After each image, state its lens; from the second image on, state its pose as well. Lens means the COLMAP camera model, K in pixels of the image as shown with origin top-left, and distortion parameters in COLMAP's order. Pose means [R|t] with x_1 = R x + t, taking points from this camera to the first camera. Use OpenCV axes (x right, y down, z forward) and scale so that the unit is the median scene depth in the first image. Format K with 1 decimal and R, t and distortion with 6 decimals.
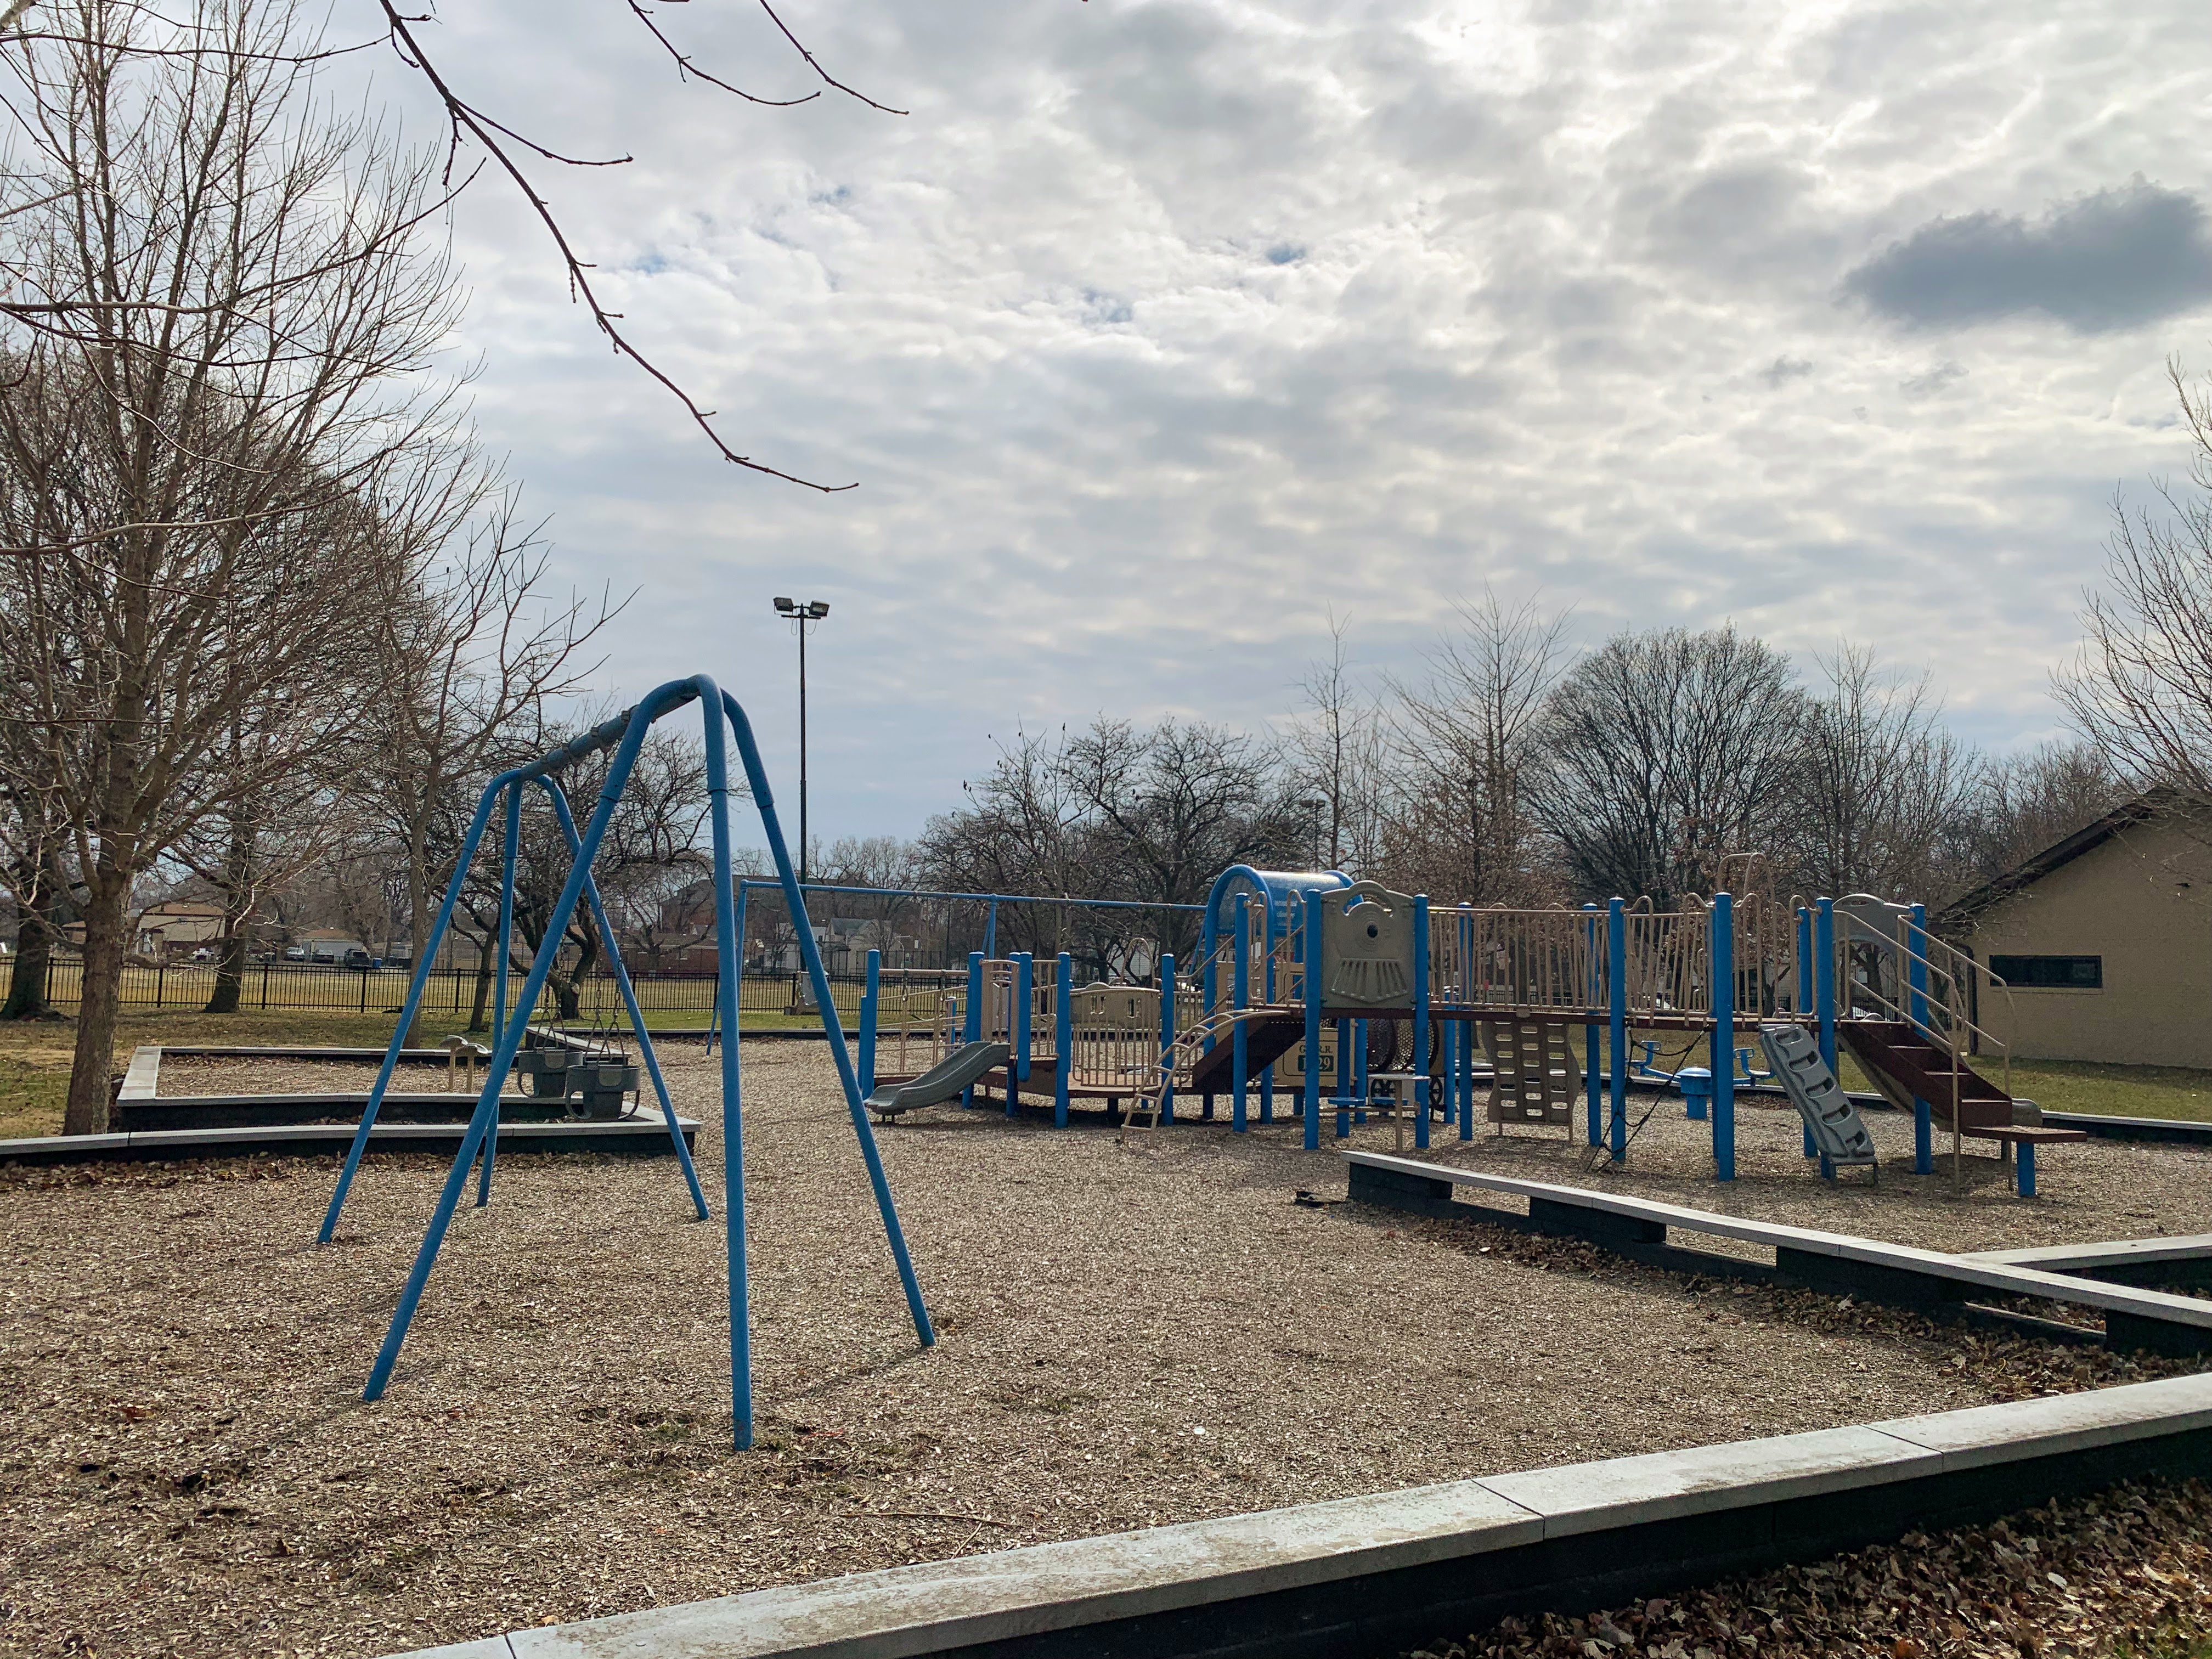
lens RADIAL K [[1684.5, 0, 1099.3], [0, 1684.5, 805.2], [0, 0, 1]] dist [0.051495, -0.034836]
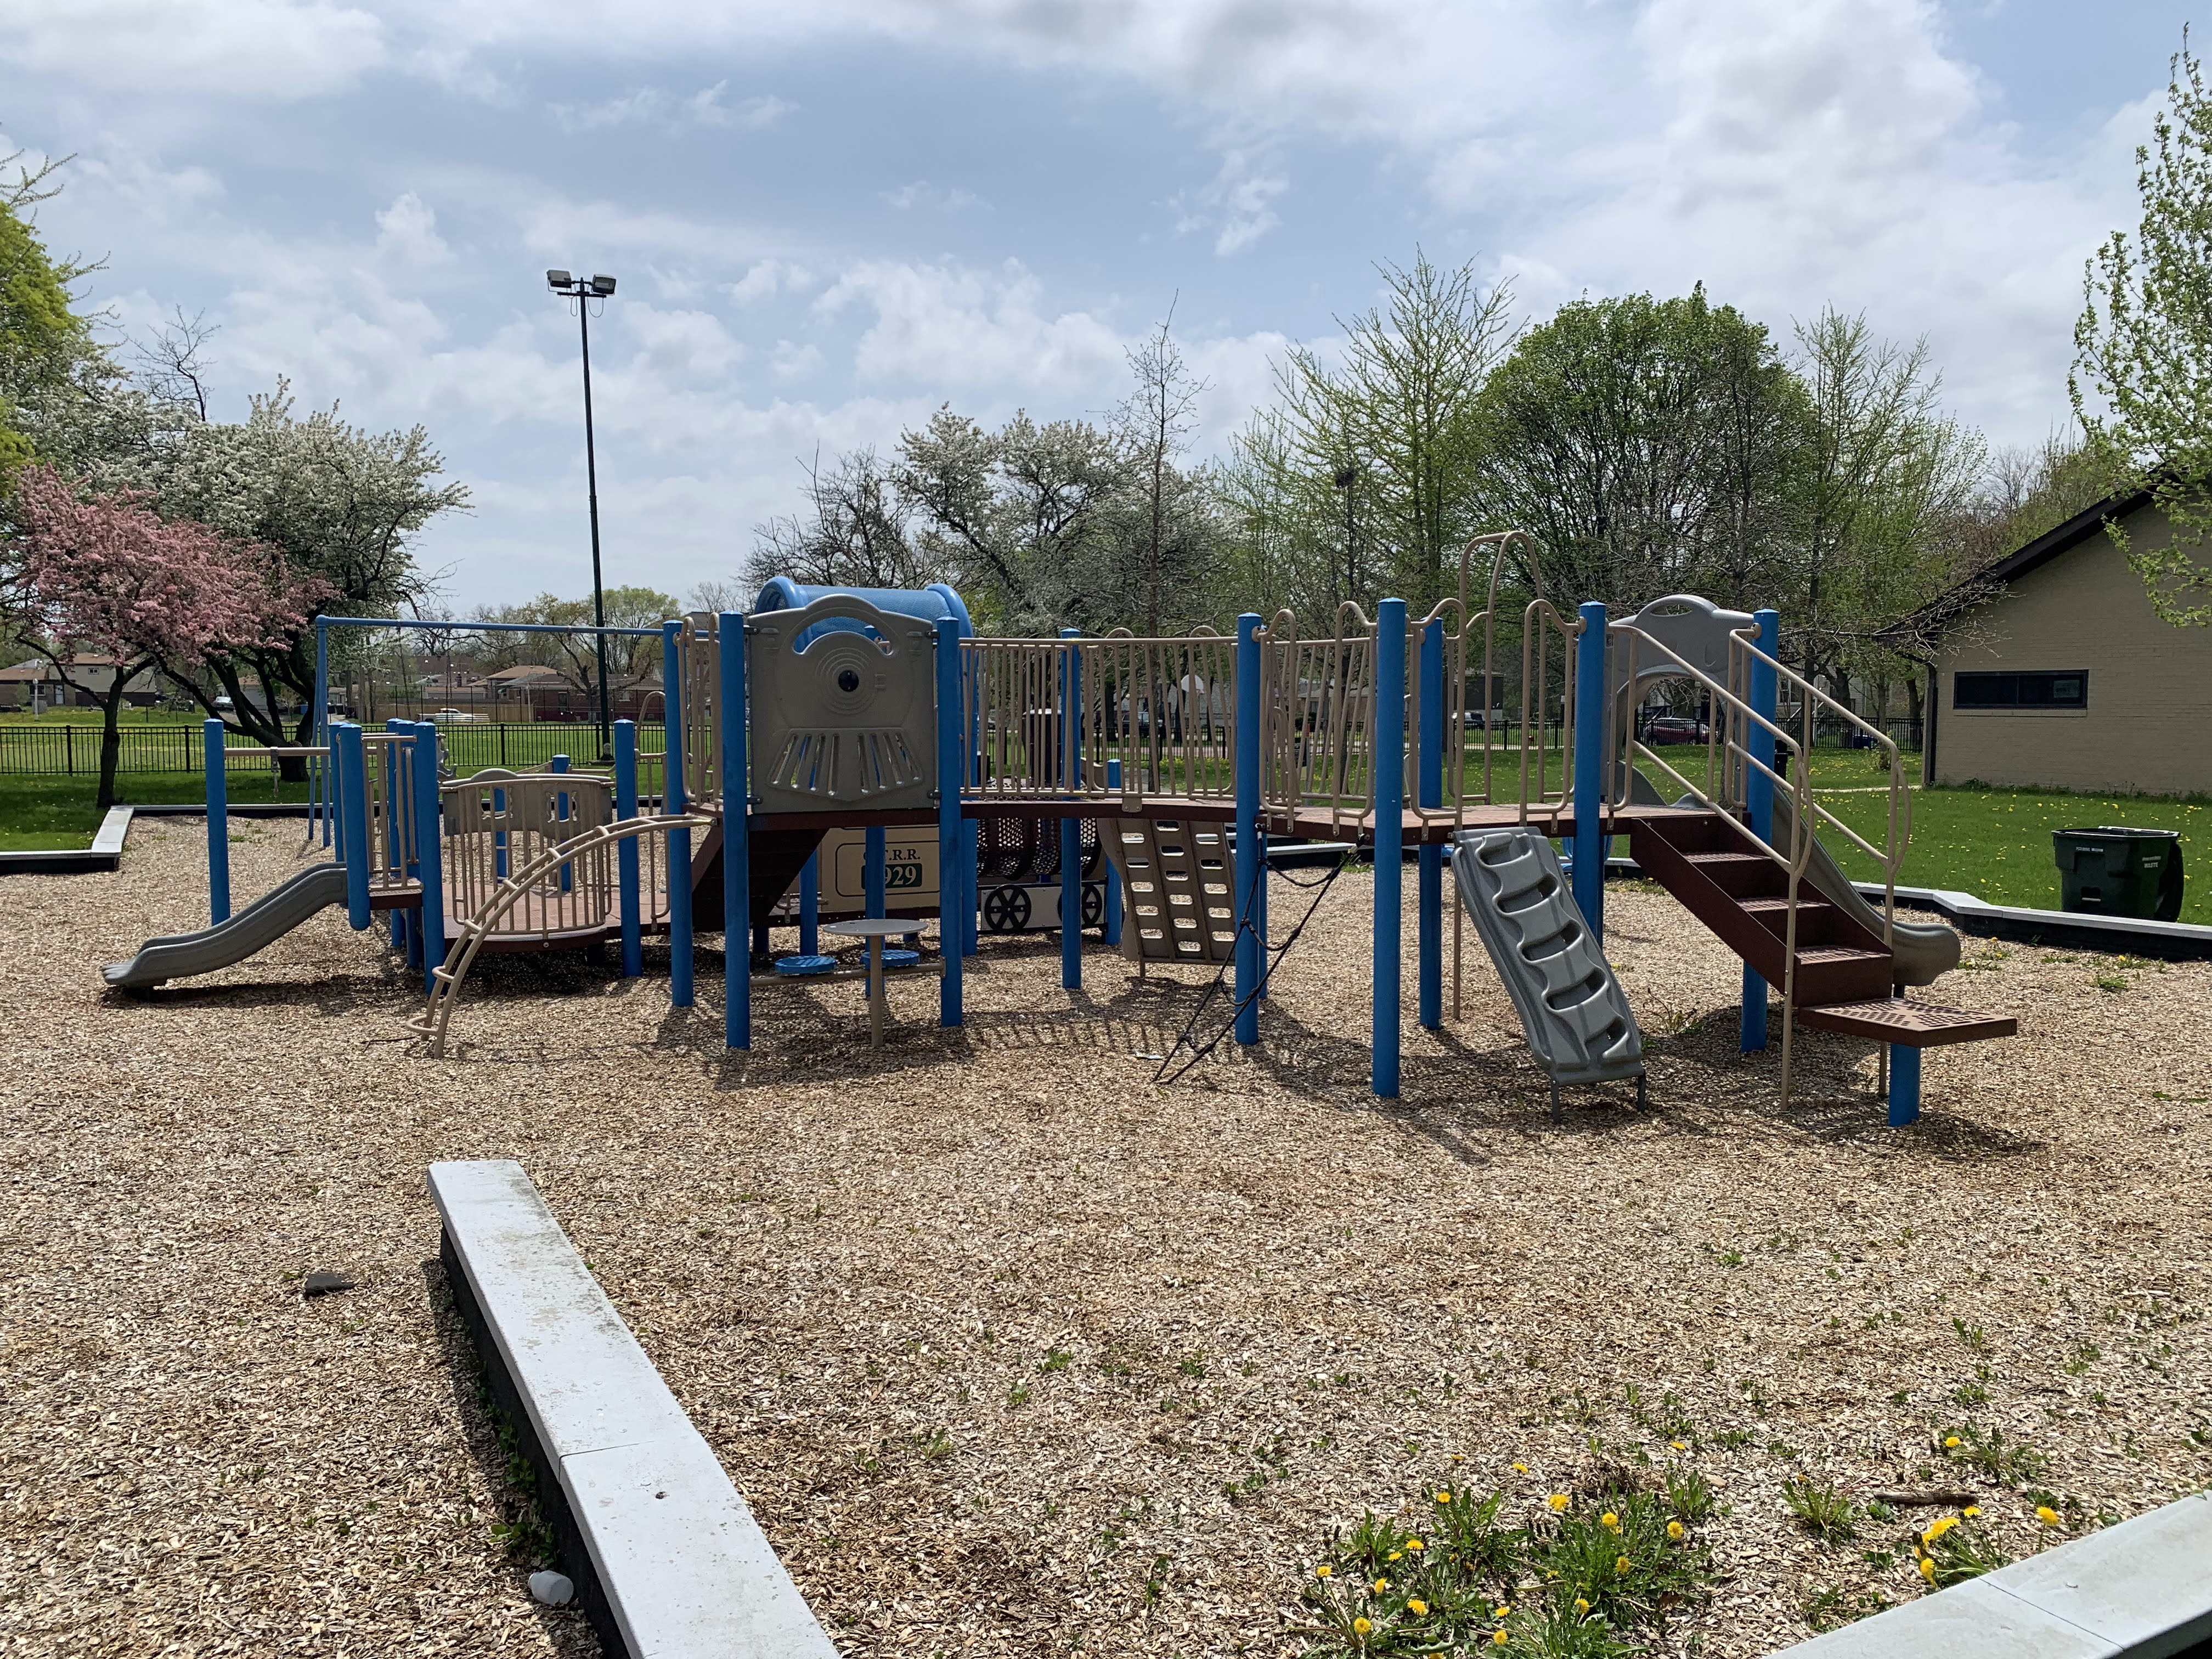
lens RADIAL K [[1684.5, 0, 1105.2], [0, 1684.5, 852.7], [0, 0, 1]] dist [0.051495, -0.034836]
pose [[0.999762, -0.021719, 0.002283, 0.107880], [0.020910, 0.982173, 0.186815, 0.011060], [-0.006300, -0.186723, 0.982392, 0.176736]]
